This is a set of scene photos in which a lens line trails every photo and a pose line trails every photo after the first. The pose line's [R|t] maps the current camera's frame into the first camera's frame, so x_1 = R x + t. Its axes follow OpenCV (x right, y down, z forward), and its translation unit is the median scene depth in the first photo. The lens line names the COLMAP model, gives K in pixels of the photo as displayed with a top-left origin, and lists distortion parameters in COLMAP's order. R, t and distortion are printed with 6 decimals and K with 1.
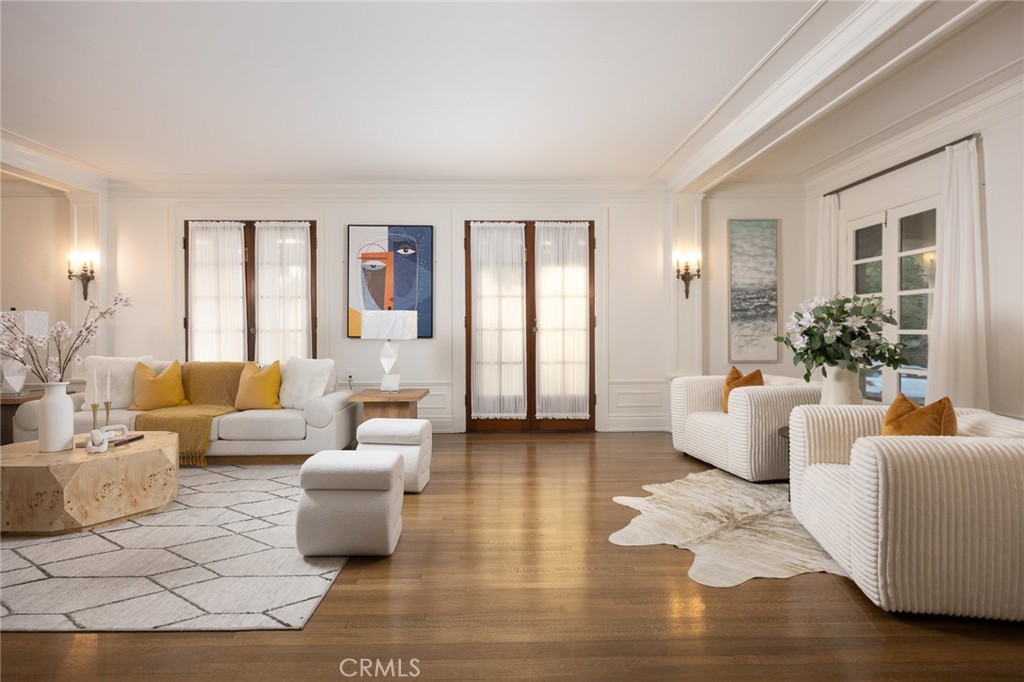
lens RADIAL K [[576.5, 0, 530.3], [0, 576.5, 330.7], [0, 0, 1]] dist [-0.002045, -0.000719]
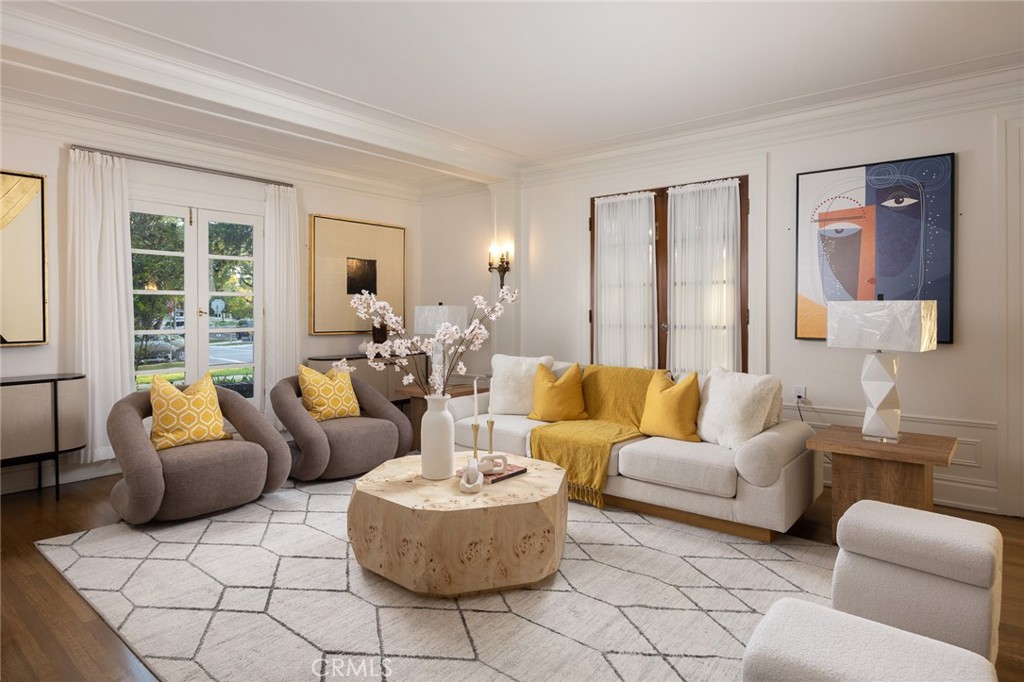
lens RADIAL K [[600.8, 0, 468.9], [0, 600.8, 315.5], [0, 0, 1]] dist [-0.004240, 0.000729]
pose [[0.716780, 0.006605, -0.697268, -0.098978], [-0.003937, 0.999978, 0.005425, -0.018188], [0.697288, -0.001143, 0.716790, 0.221546]]
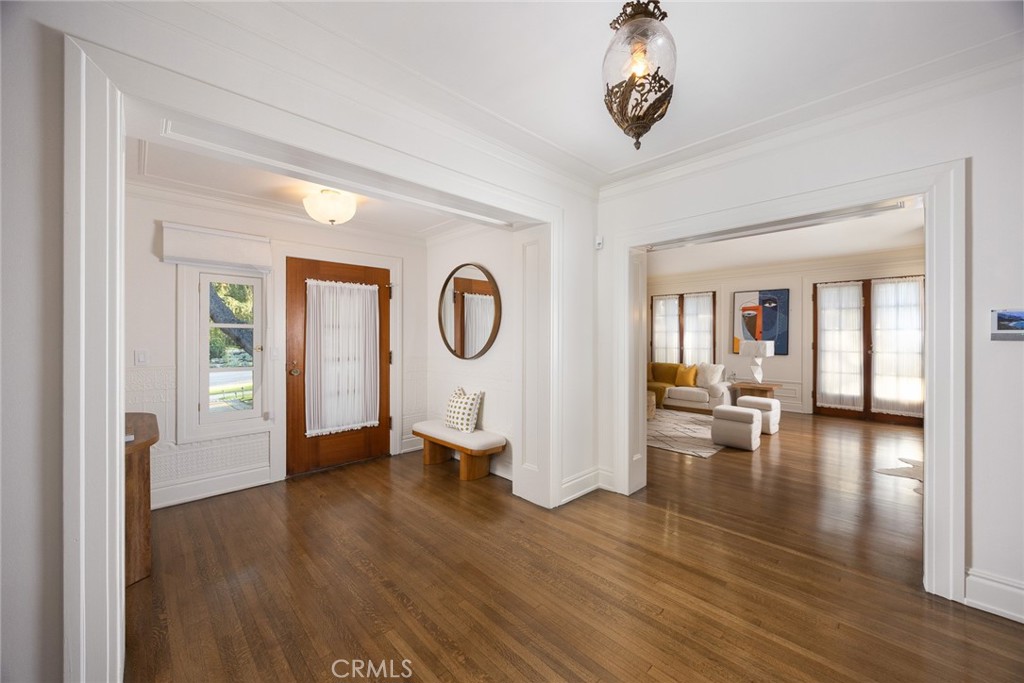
lens RADIAL K [[416.2, 0, 514.5], [0, 416.2, 336.6], [0, 0, 1]] dist [0.020751, 0.000201]
pose [[0.704972, 0.005756, -0.709212, 0.140306], [-0.013112, 0.999902, -0.004918, -0.025630], [0.709114, 0.012766, 0.704978, -0.445846]]
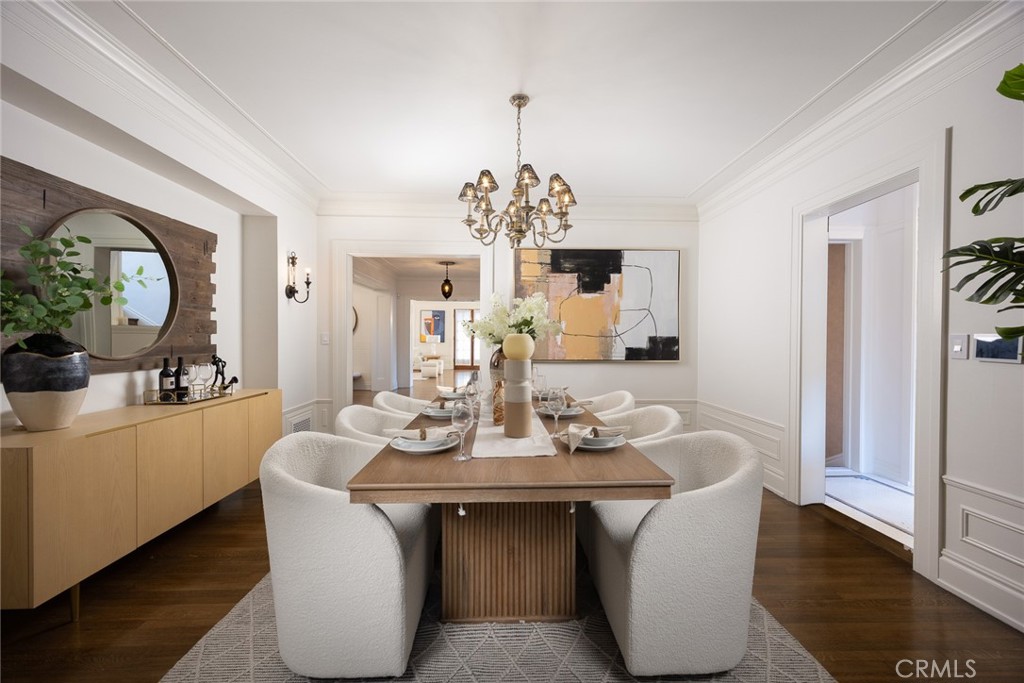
lens RADIAL K [[416.2, 0, 515.4], [0, 416.2, 341.3], [0, 0, 1]] dist [0.020751, 0.000201]
pose [[0.999916, 0.012913, -0.001356, 0.278832], [-0.012903, 0.999890, 0.007353, -0.018737], [0.001451, -0.007335, 0.999972, -1.599777]]
